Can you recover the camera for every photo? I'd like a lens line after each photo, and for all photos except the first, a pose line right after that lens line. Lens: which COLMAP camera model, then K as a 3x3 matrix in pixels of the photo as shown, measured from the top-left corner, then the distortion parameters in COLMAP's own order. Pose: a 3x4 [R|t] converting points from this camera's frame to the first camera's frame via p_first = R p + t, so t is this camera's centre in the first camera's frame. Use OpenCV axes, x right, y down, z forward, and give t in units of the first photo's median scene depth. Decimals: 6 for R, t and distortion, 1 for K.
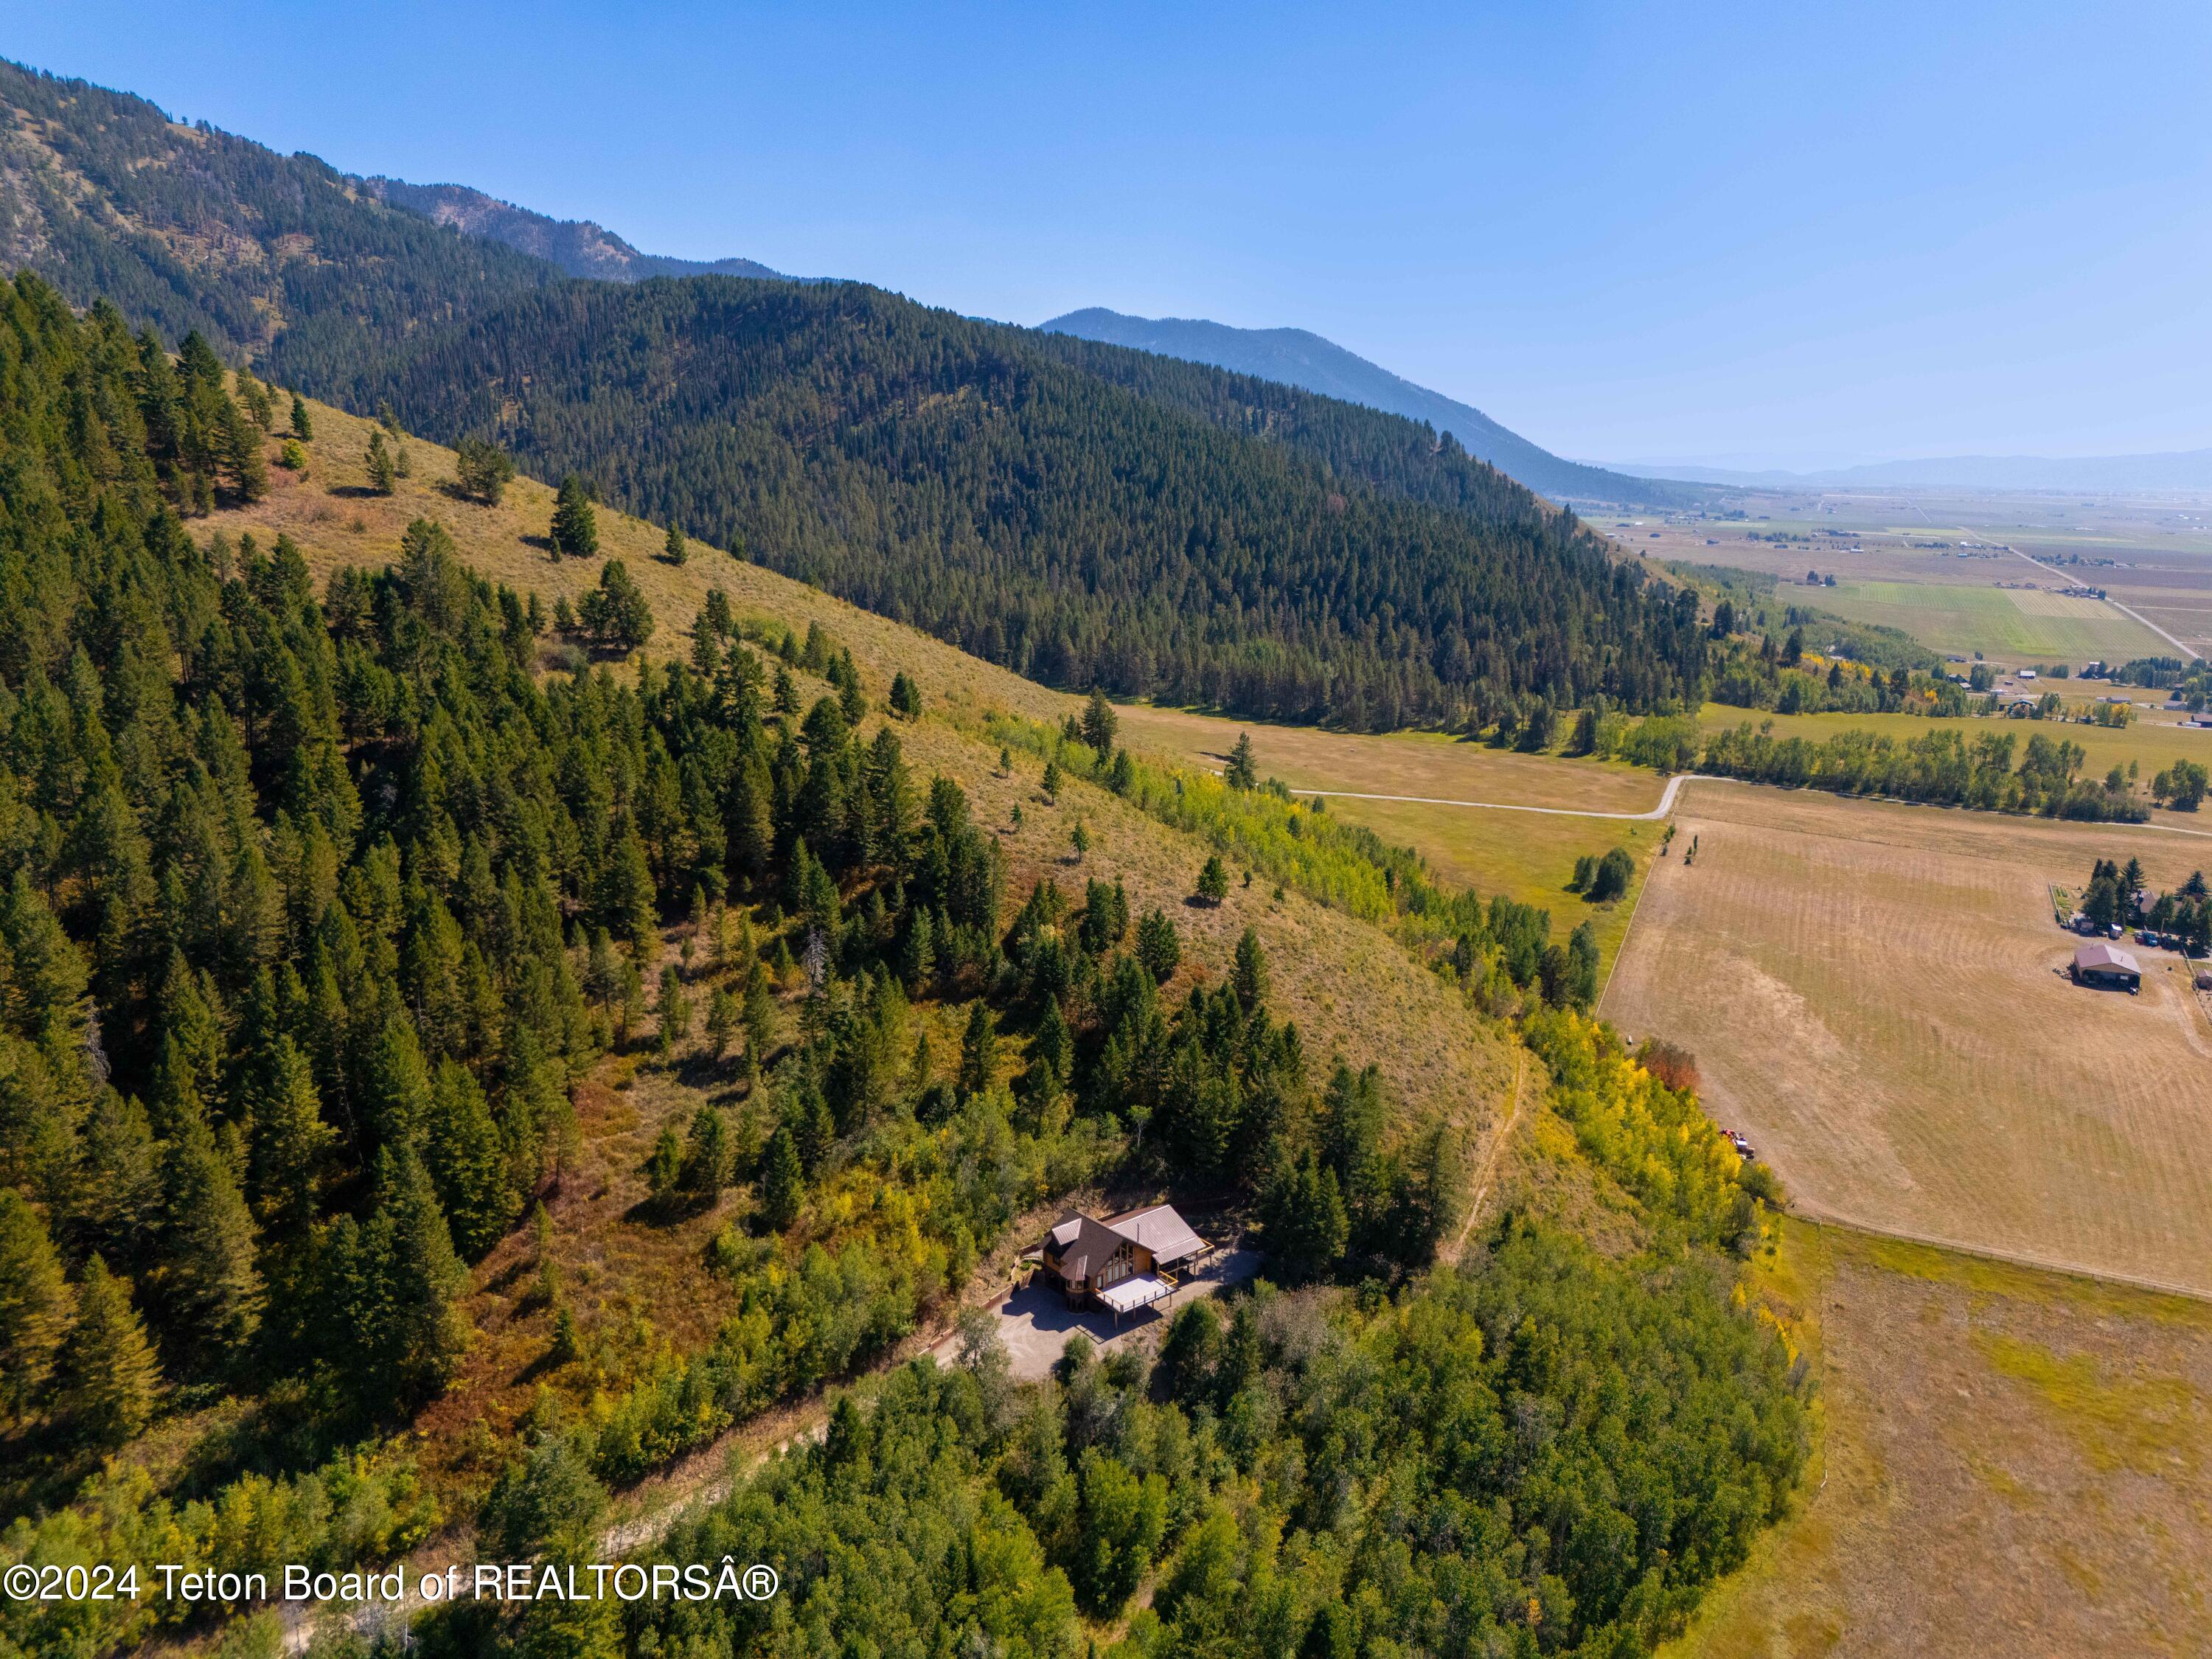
lens RADIAL K [[1672.4, 0, 1116.7], [0, 1672.4, 826.7], [0, 0, 1]] dist [0.059873, -0.058034]
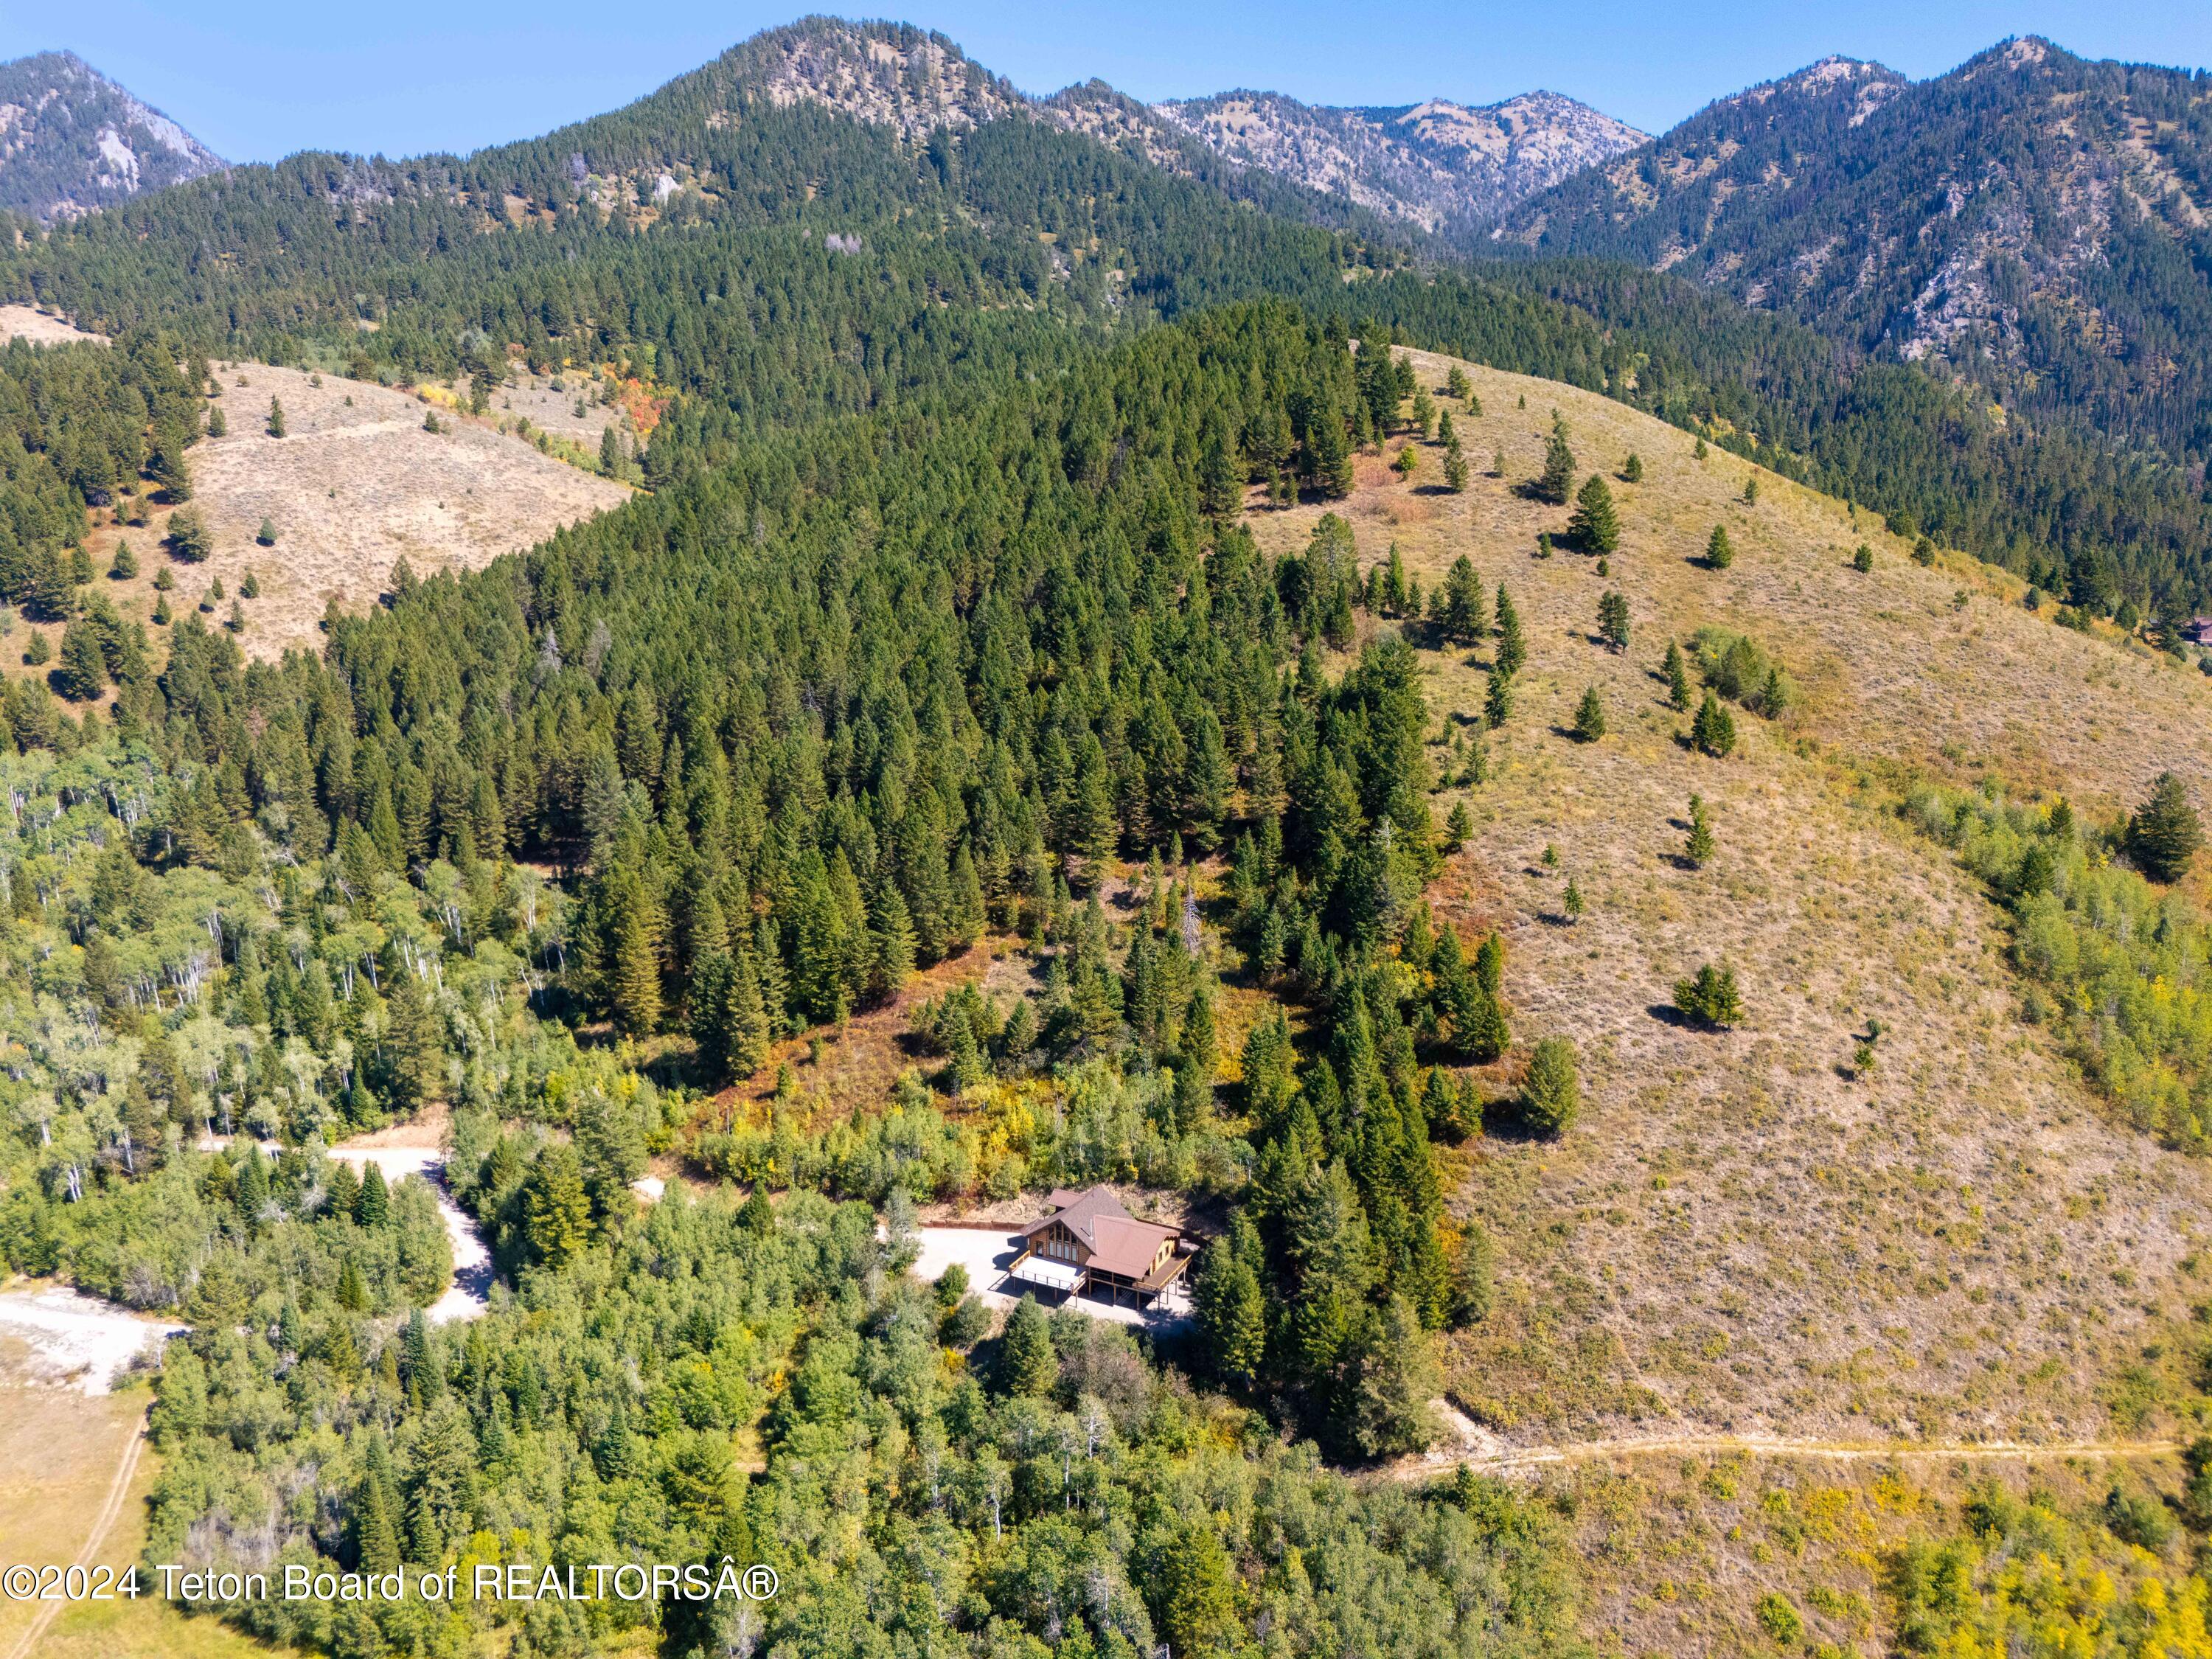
lens RADIAL K [[1684.8, 0, 1106.0], [0, 1684.8, 829.5], [0, 0, 1]] dist [0.059777, -0.064351]
pose [[0.354569, 0.192764, -0.914944, 0.576271], [-0.193745, 0.972428, 0.129793, -0.078852], [0.914737, 0.131246, 0.382140, 0.382041]]
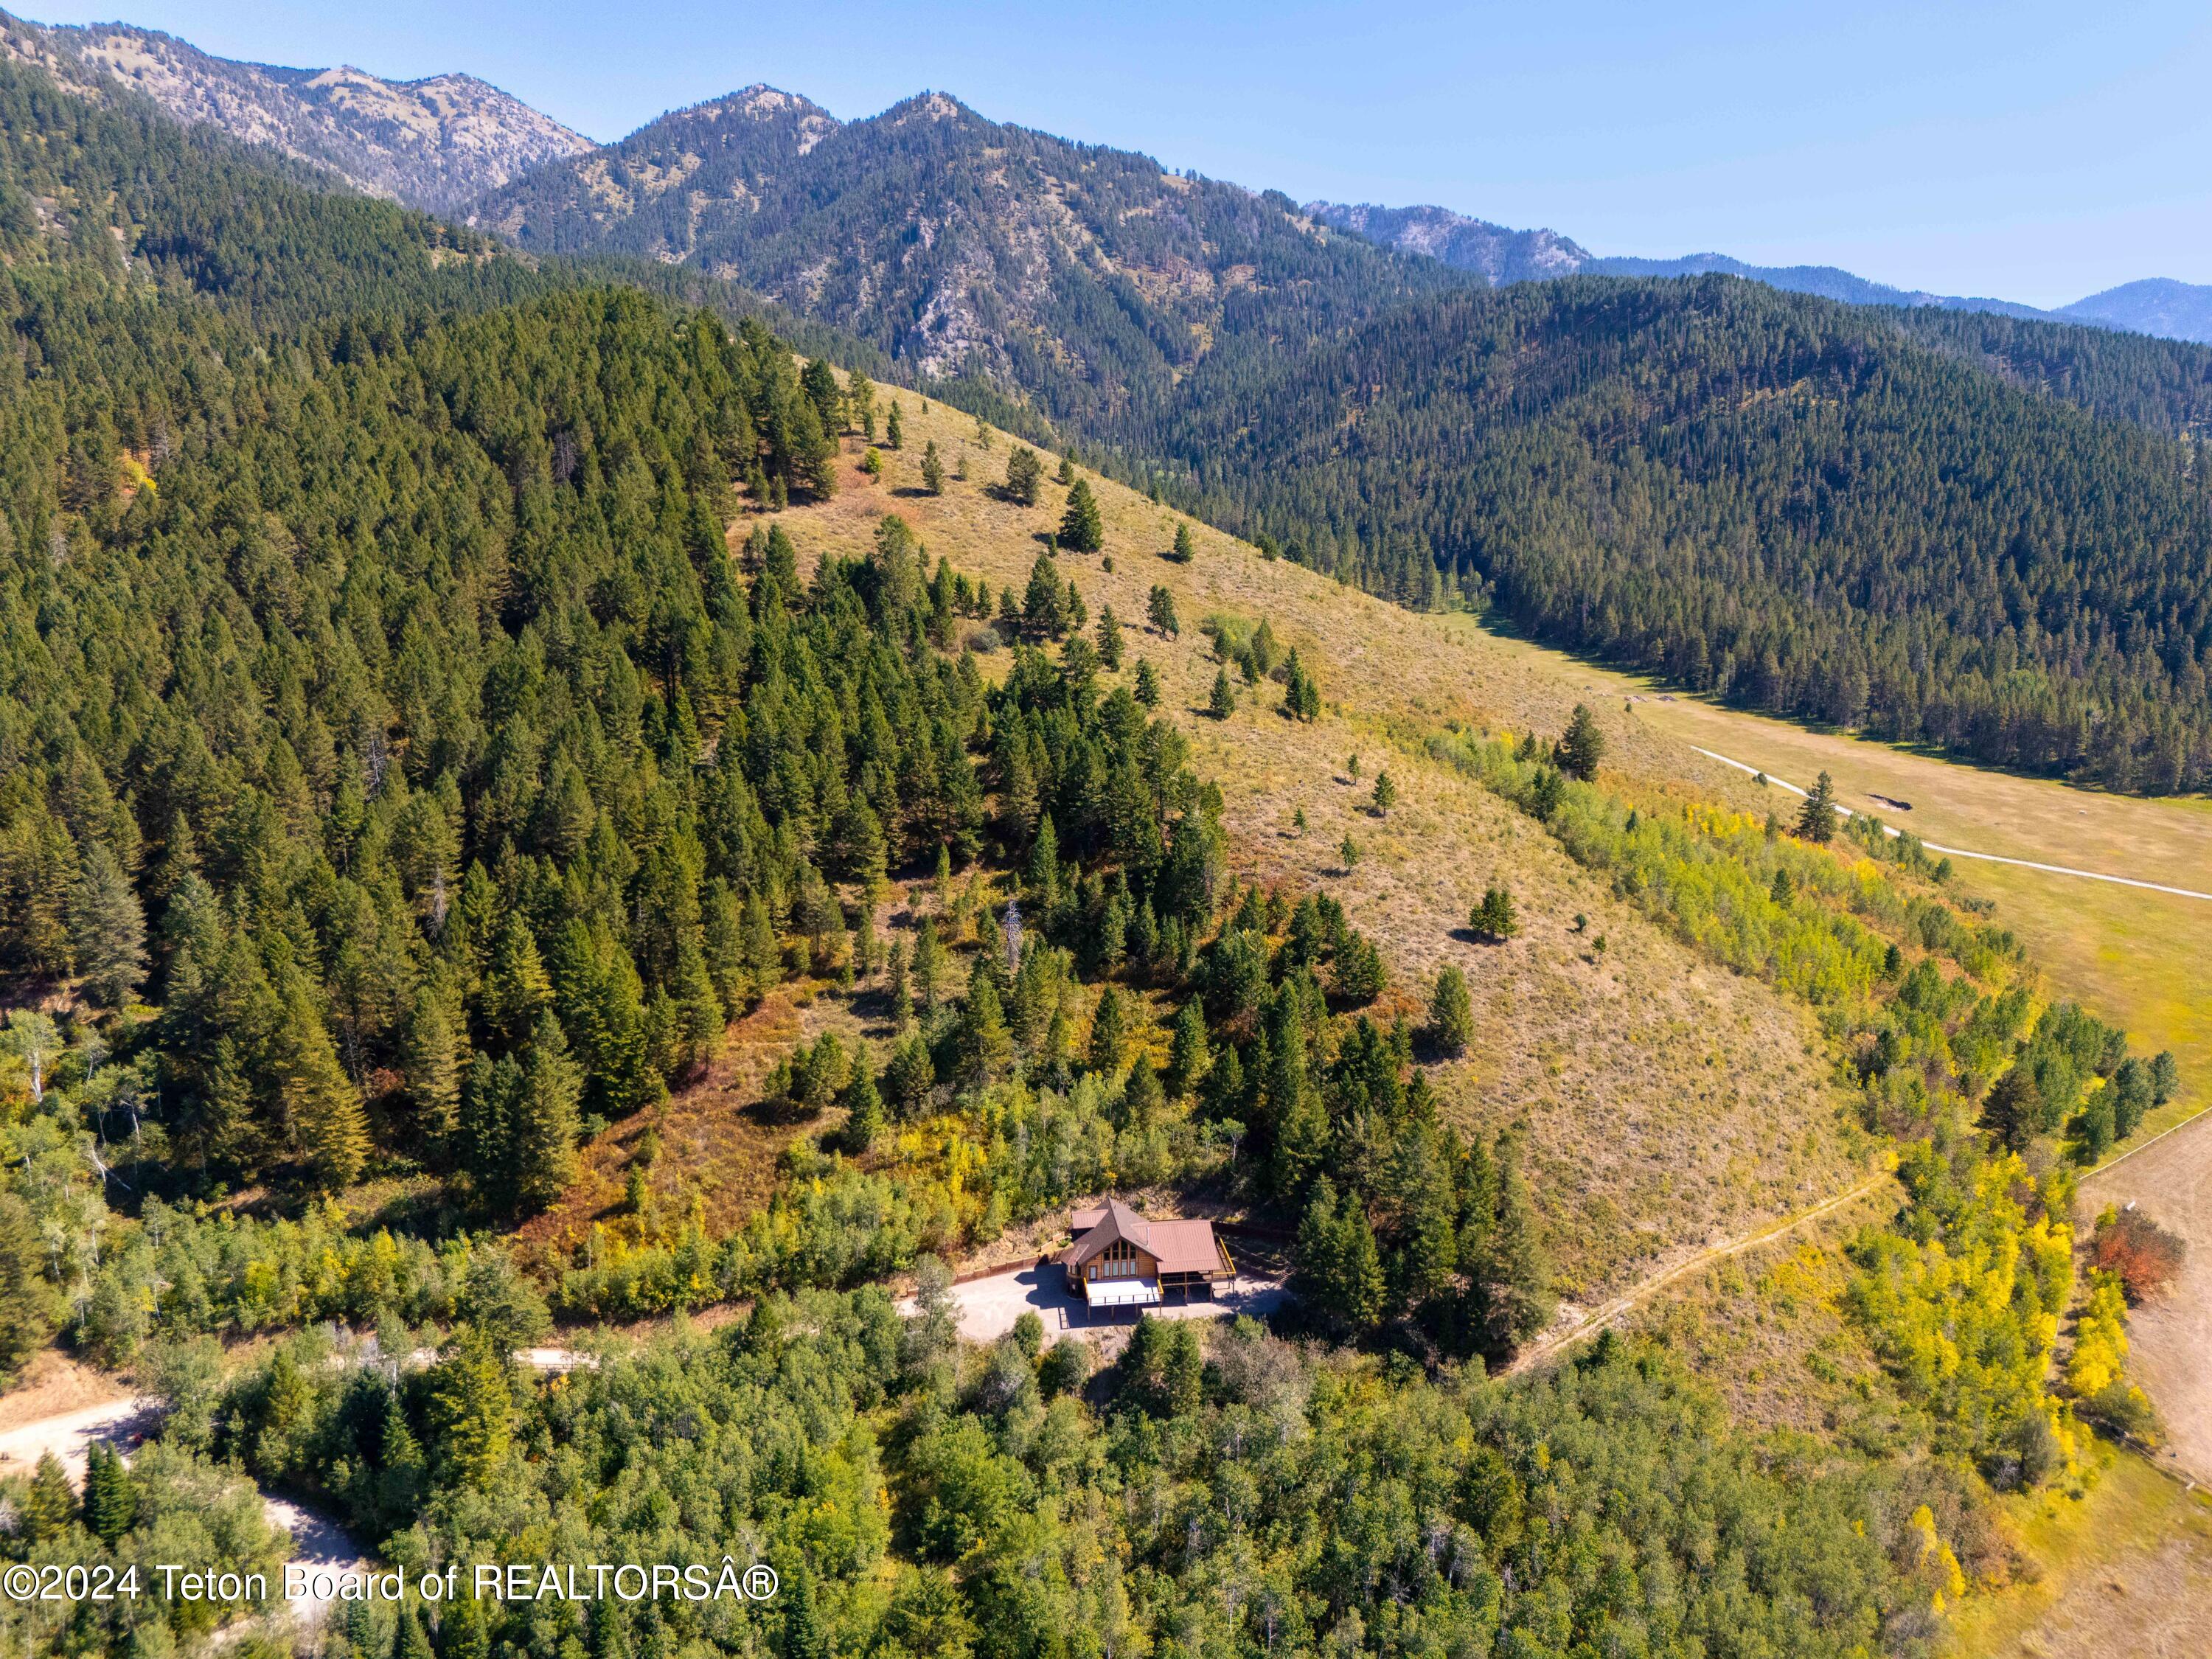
lens RADIAL K [[1672.4, 0, 1116.7], [0, 1672.4, 826.7], [0, 0, 1]] dist [0.059873, -0.058034]
pose [[0.839947, 0.113870, -0.530587, 0.320967], [-0.114647, 0.992904, 0.031596, -0.018846], [0.530419, 0.034291, 0.847042, 0.088178]]
